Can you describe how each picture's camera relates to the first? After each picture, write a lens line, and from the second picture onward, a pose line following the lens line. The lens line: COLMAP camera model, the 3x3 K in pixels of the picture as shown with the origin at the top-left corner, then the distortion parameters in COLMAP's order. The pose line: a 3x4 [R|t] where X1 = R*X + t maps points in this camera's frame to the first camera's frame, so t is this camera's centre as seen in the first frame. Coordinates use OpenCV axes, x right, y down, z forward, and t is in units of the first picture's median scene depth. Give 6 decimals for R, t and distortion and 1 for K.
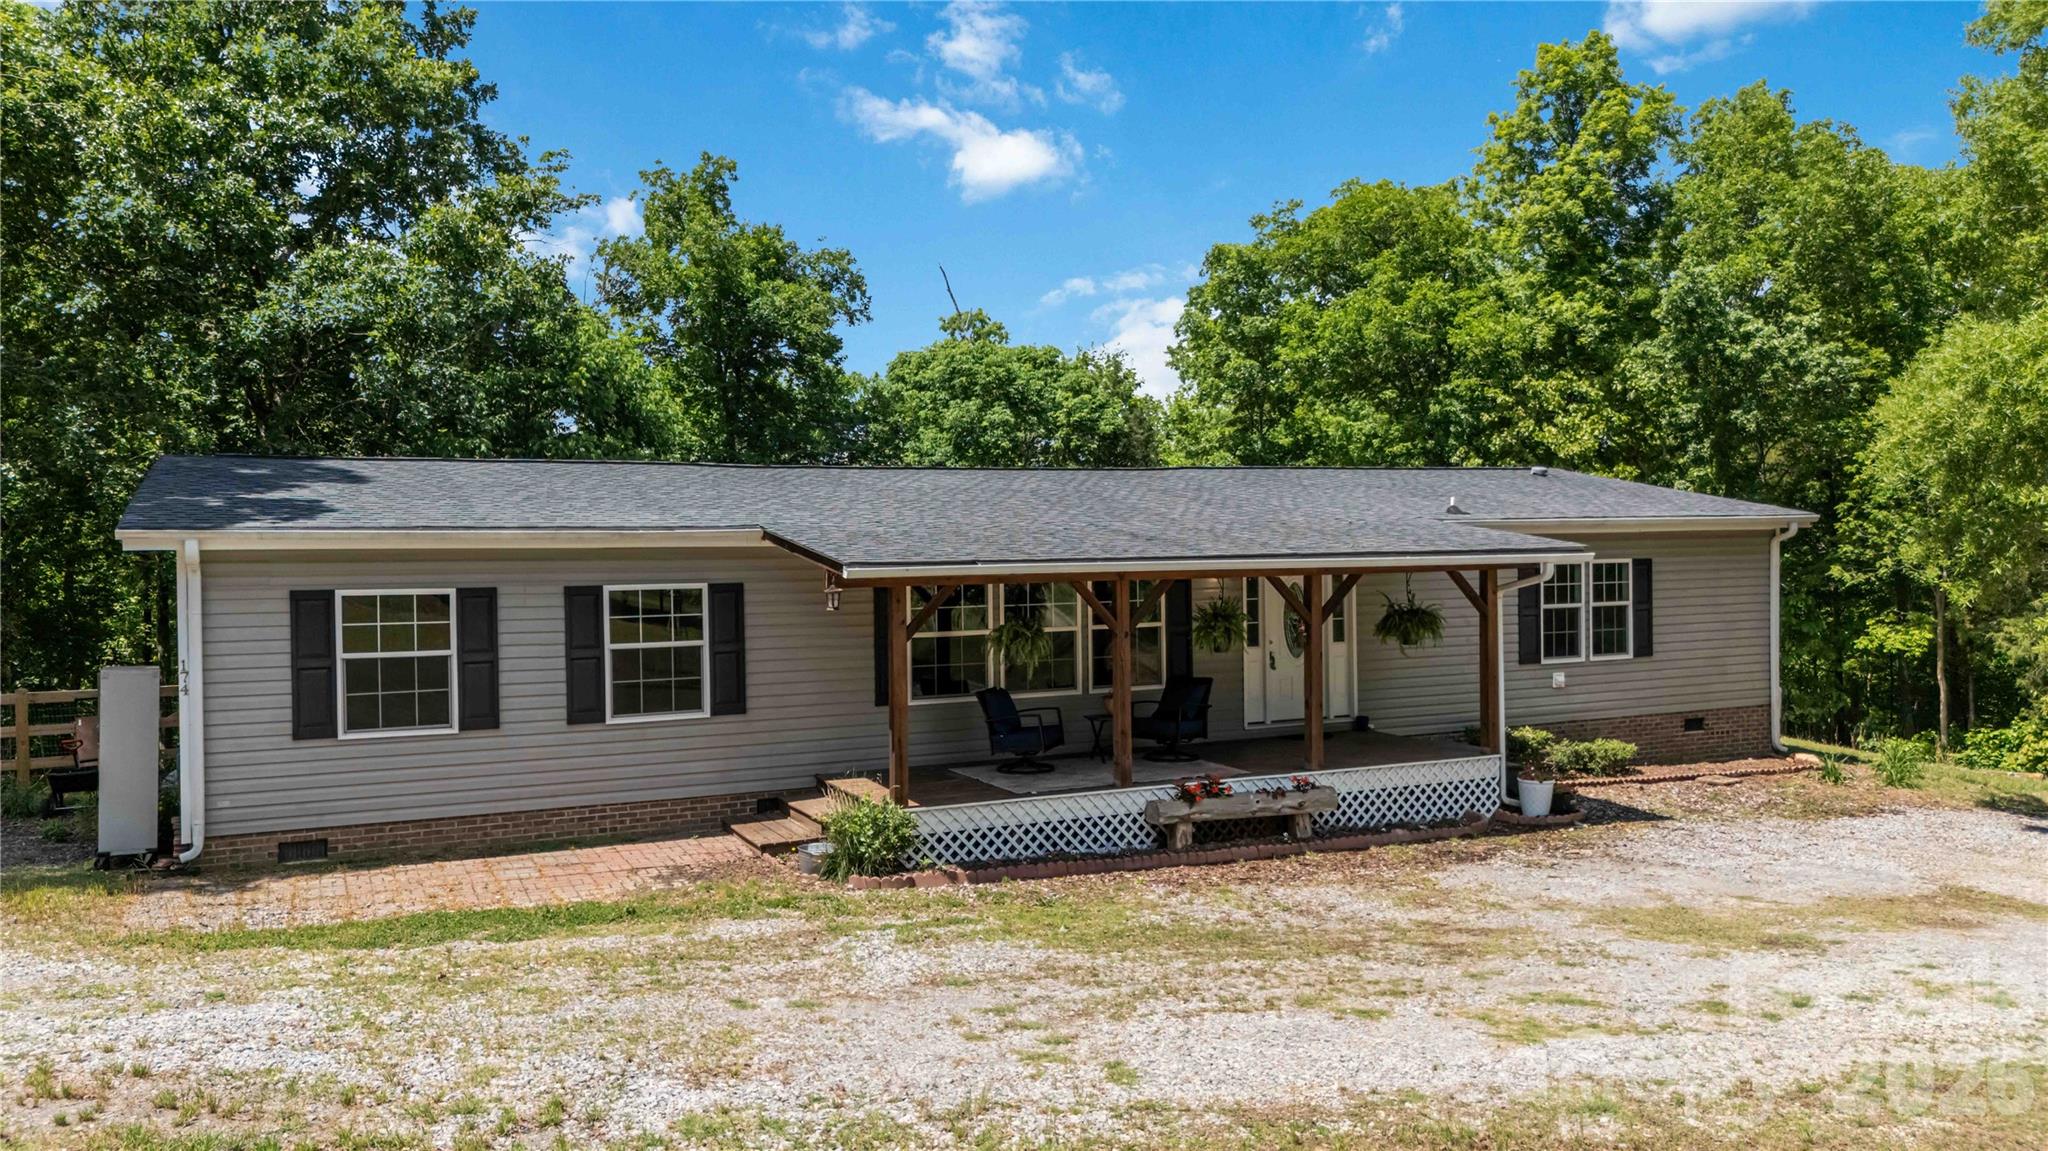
lens RADIAL K [[1492.9, 0, 989.4], [0, 1492.9, 579.6], [0, 0, 1]] dist [0.200886, -0.526538]
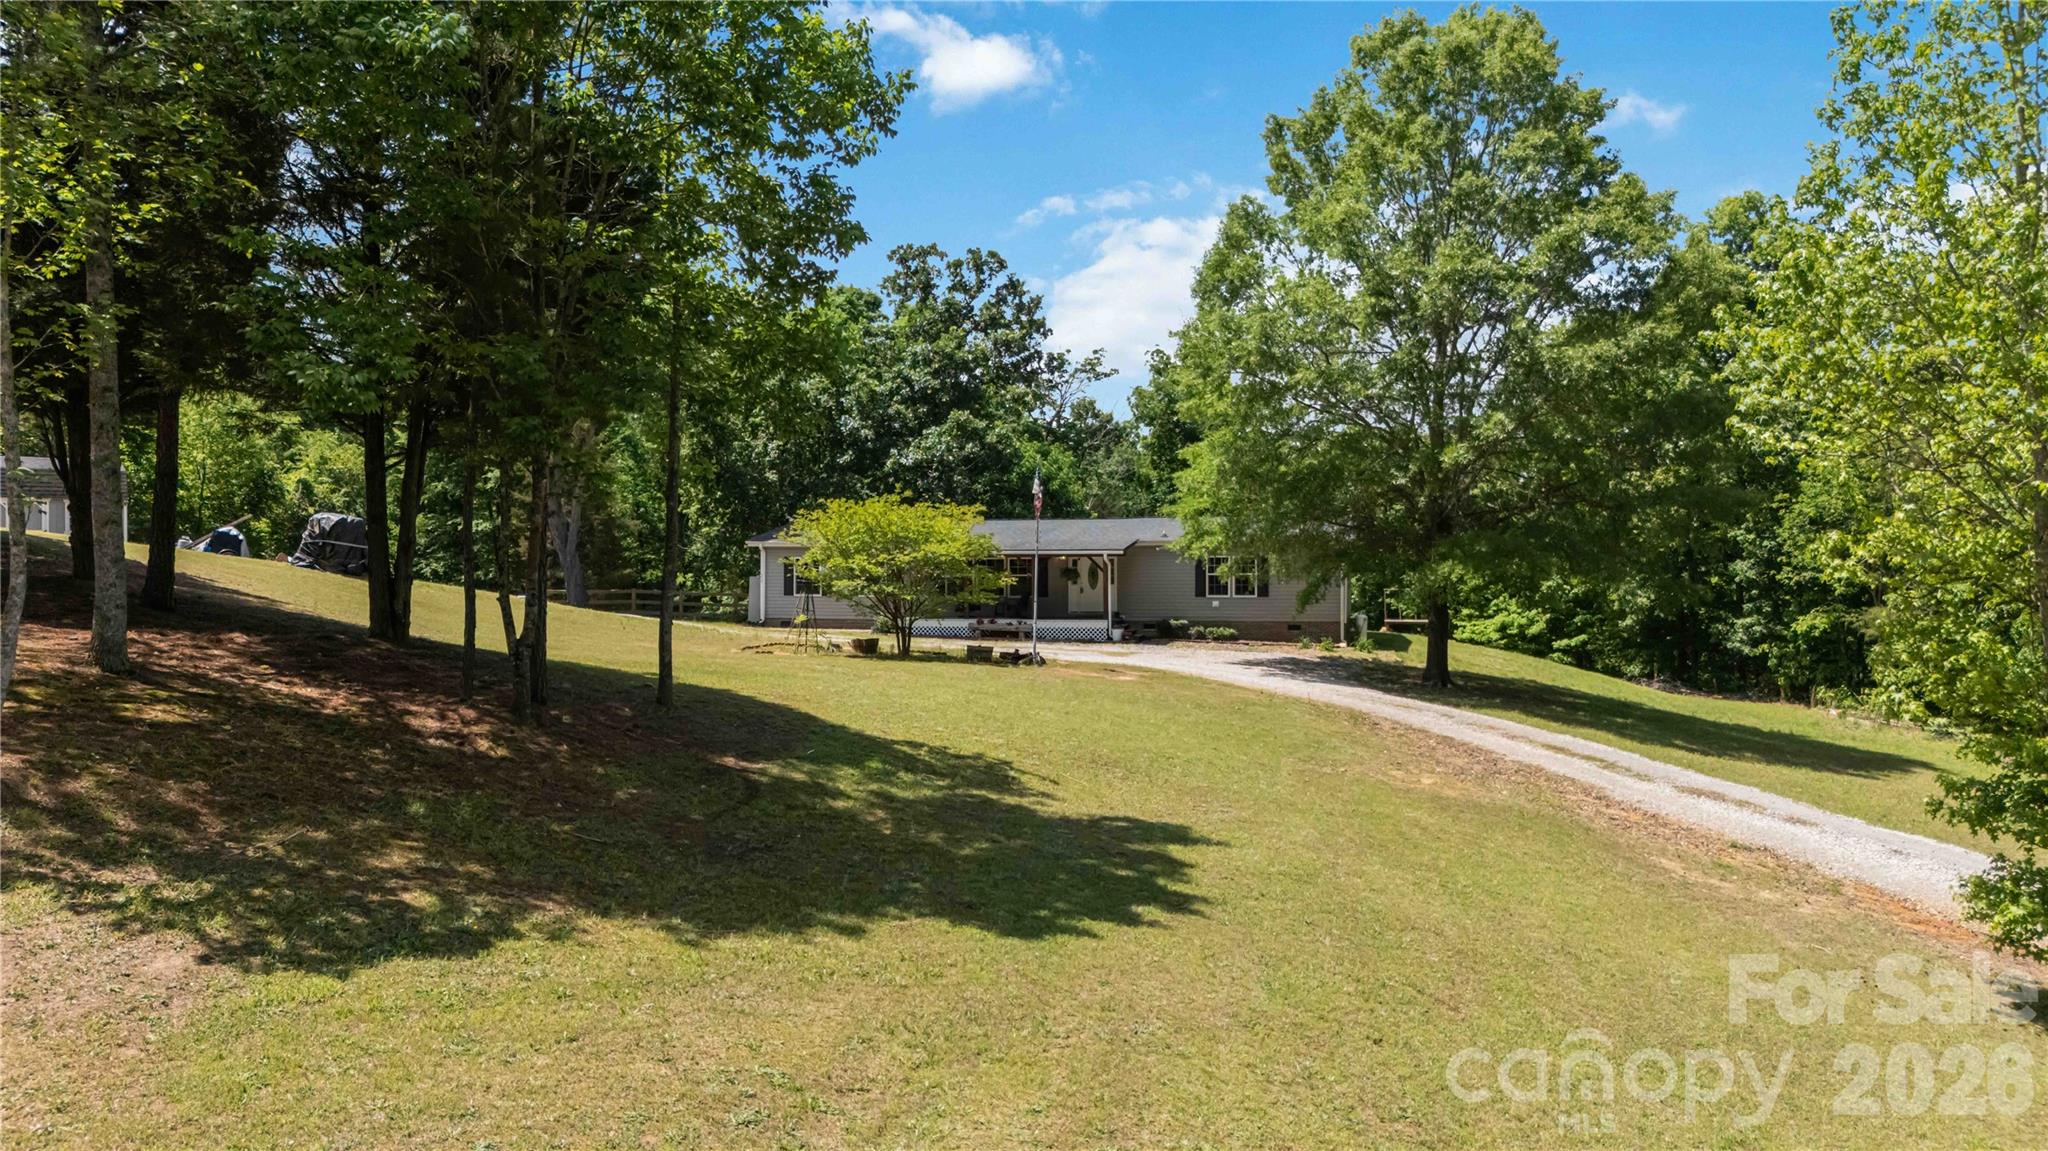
lens RADIAL K [[1500.5, 0, 1024.0], [0, 1500.5, 575.5], [0, 0, 1]] dist [0.076661, -0.083345]
pose [[0.783724, 0.019003, -0.620819, 2.250764], [-0.023309, 0.999728, 0.001176, 0.032501], [0.620672, 0.013549, 0.783953, -1.526898]]
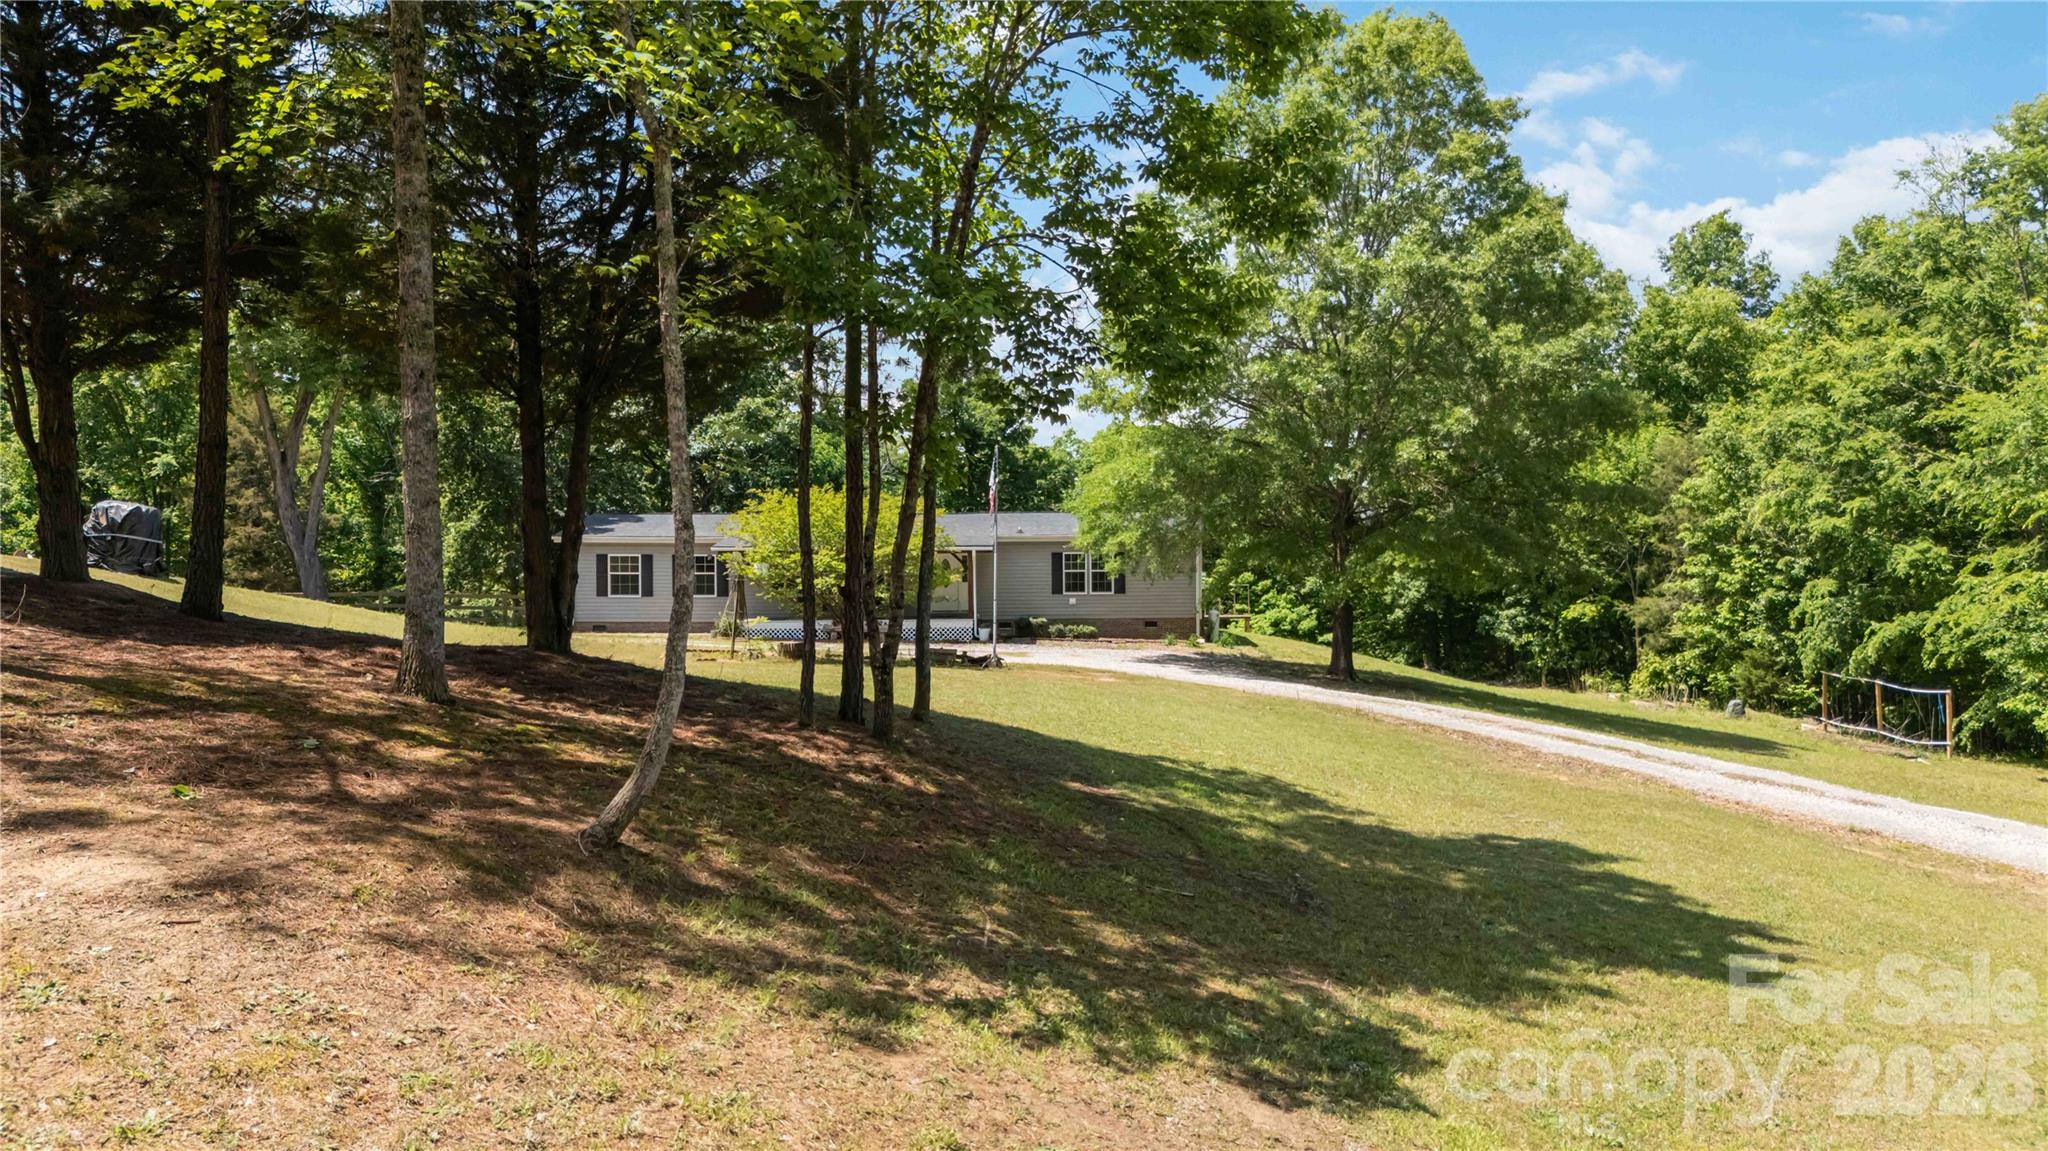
lens RADIAL K [[1500.5, 0, 1024.0], [0, 1500.5, 575.5], [0, 0, 1]] dist [0.076661, -0.083345]
pose [[0.913552, 0.015310, -0.406434, 1.741922], [-0.018144, 0.999831, -0.003120, 0.045731], [0.406317, 0.010224, 0.913675, -1.671661]]
